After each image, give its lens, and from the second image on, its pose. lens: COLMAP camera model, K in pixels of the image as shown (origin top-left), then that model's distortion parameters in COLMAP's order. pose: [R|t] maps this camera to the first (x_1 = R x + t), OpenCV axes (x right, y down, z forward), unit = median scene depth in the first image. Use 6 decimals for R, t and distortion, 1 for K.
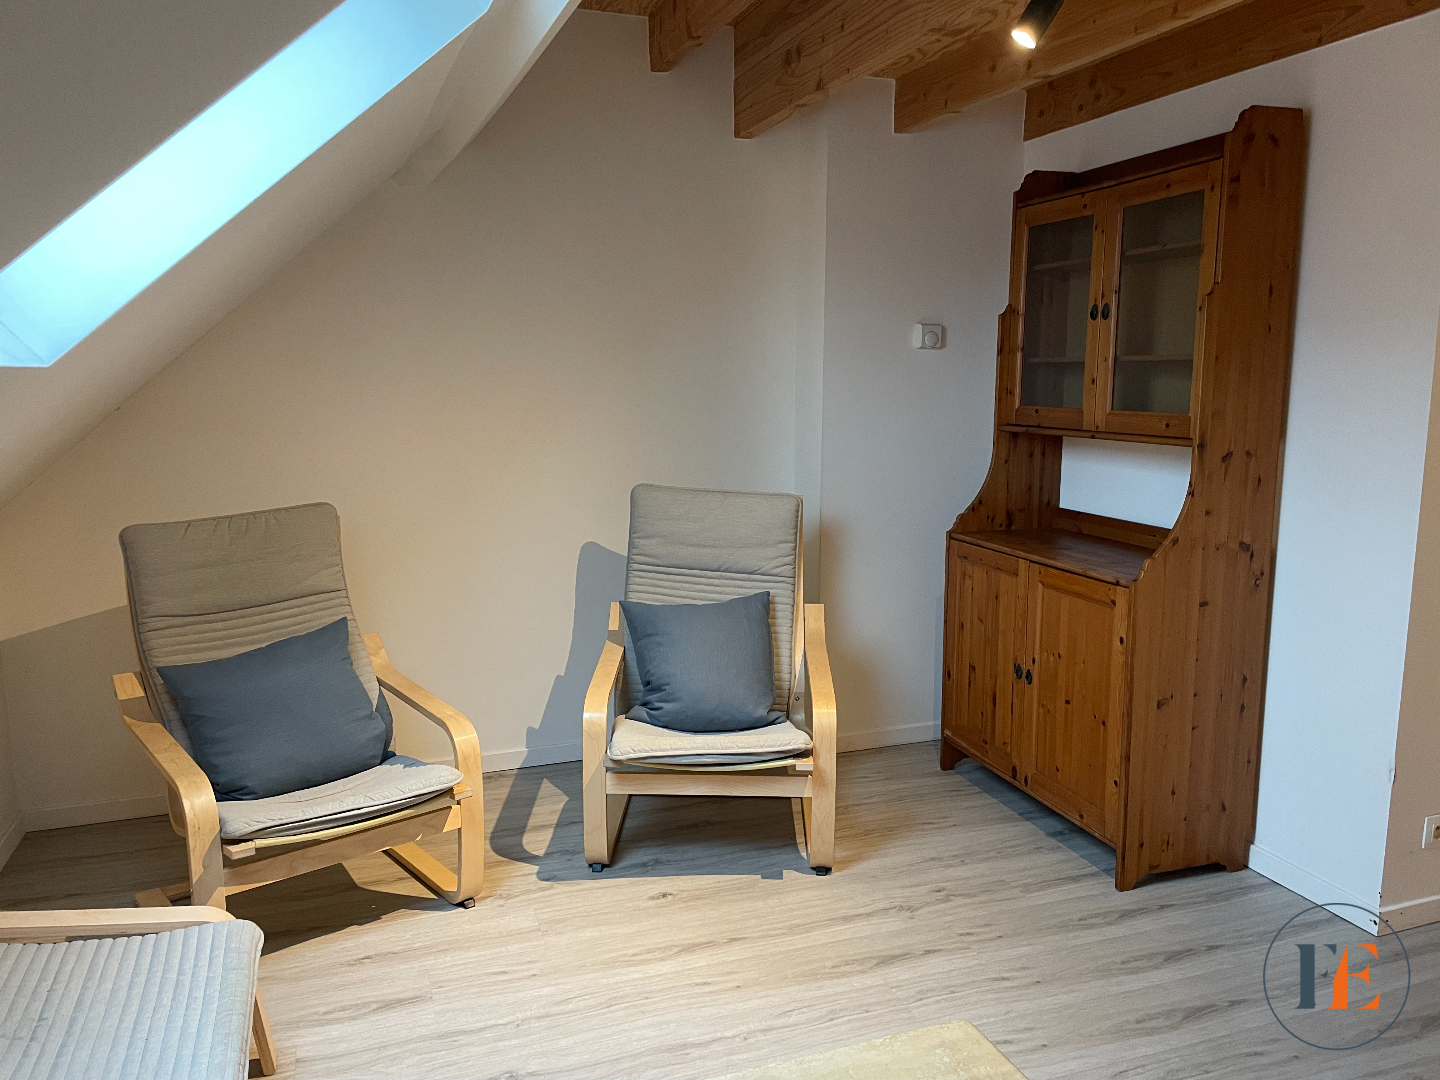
lens RADIAL K [[1091.3, 0, 726.6], [0, 1091.3, 531.2], [0, 0, 1]] dist [0.091071, -0.119468]
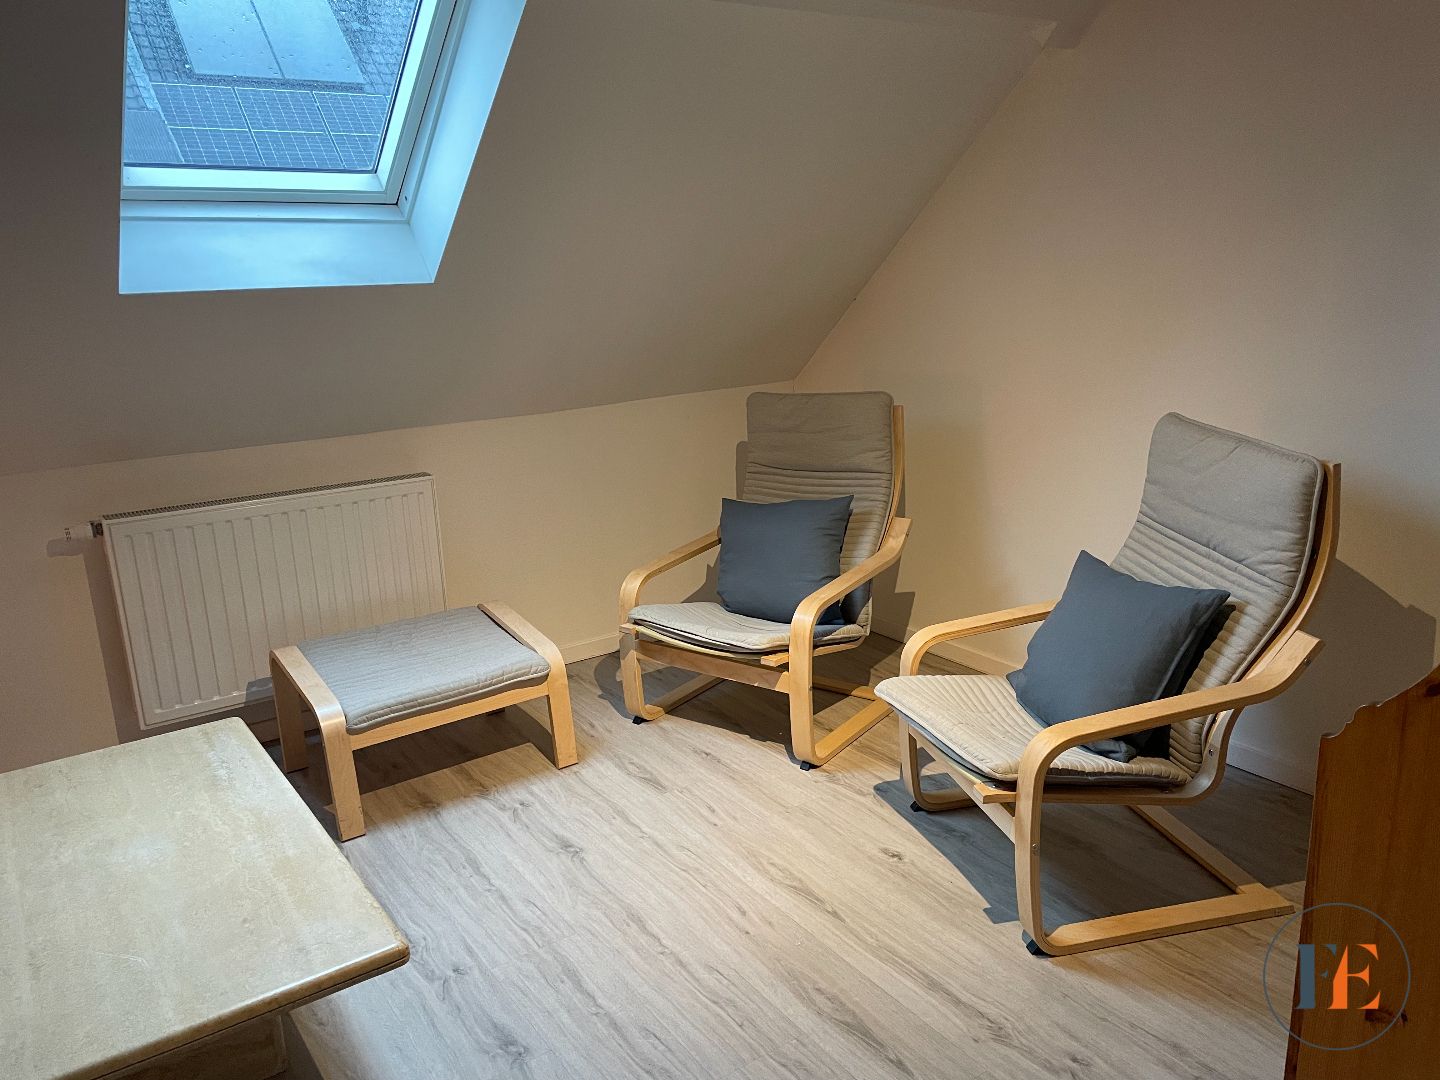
lens RADIAL K [[1091.3, 0, 726.6], [0, 1091.3, 531.2], [0, 0, 1]] dist [0.091071, -0.119468]
pose [[0.258455, 0.226158, -0.939177, 0.733024], [-0.110992, 0.972723, 0.203692, -0.107418], [0.959626, 0.051596, 0.276507, 0.618123]]
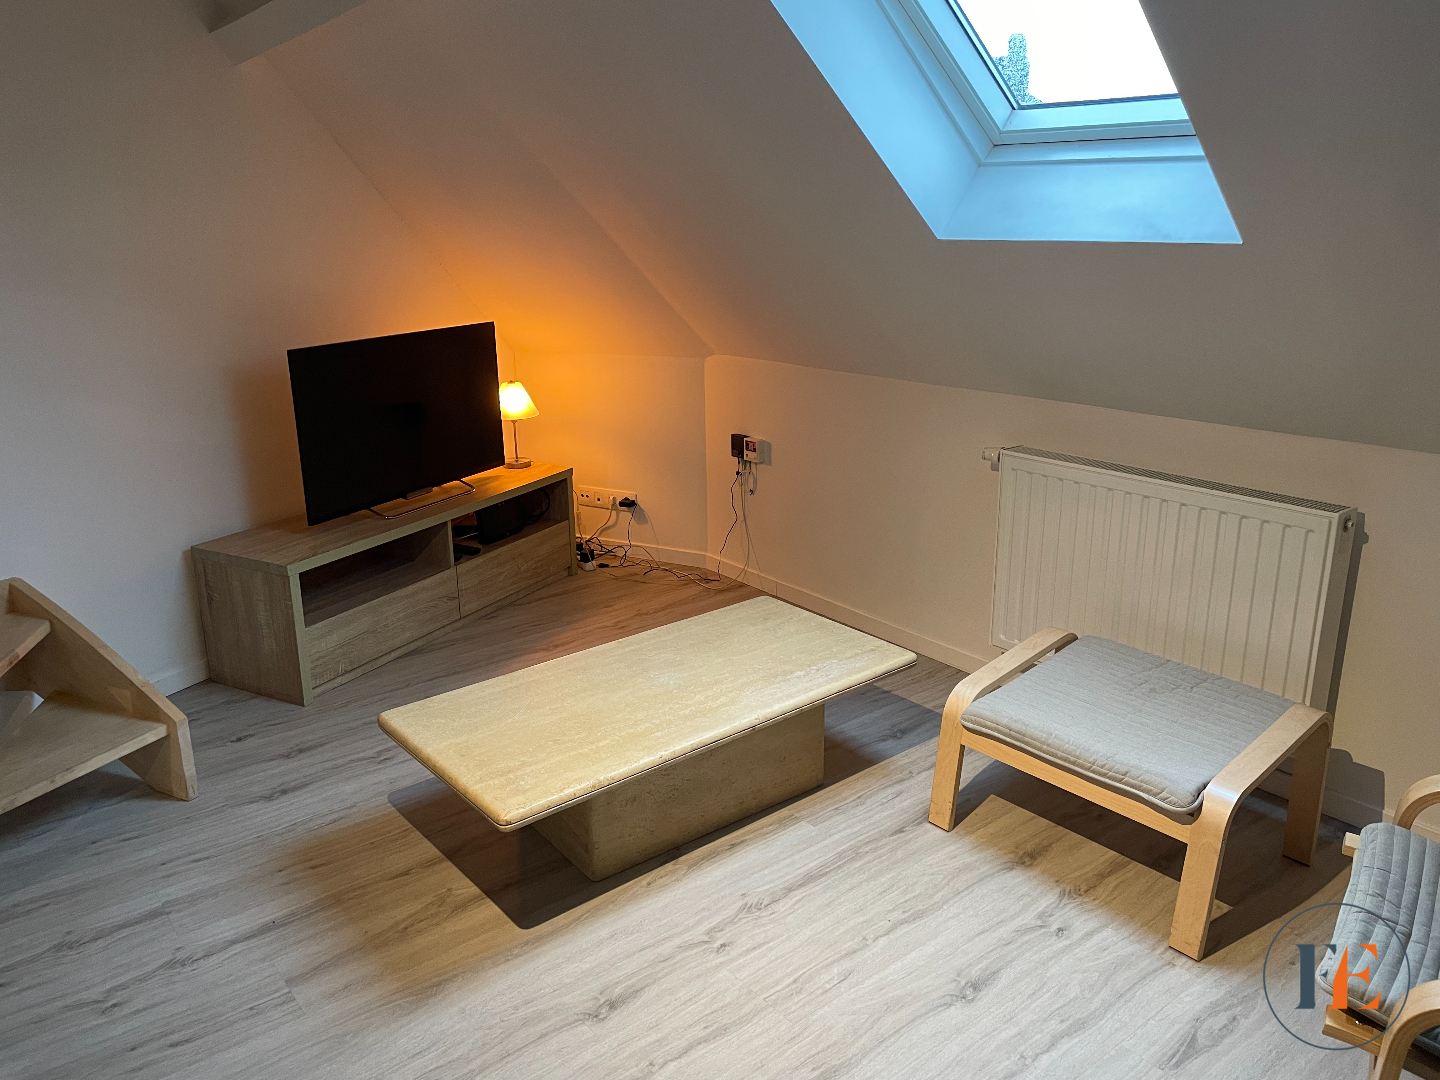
lens RADIAL K [[1091.3, 0, 726.6], [0, 1091.3, 531.2], [0, 0, 1]] dist [0.091071, -0.119468]
pose [[-0.943532, 0.104015, -0.314529, 0.206879], [-0.040358, 0.906269, 0.420770, -0.217849], [0.328815, 0.409704, -0.850896, 1.233404]]
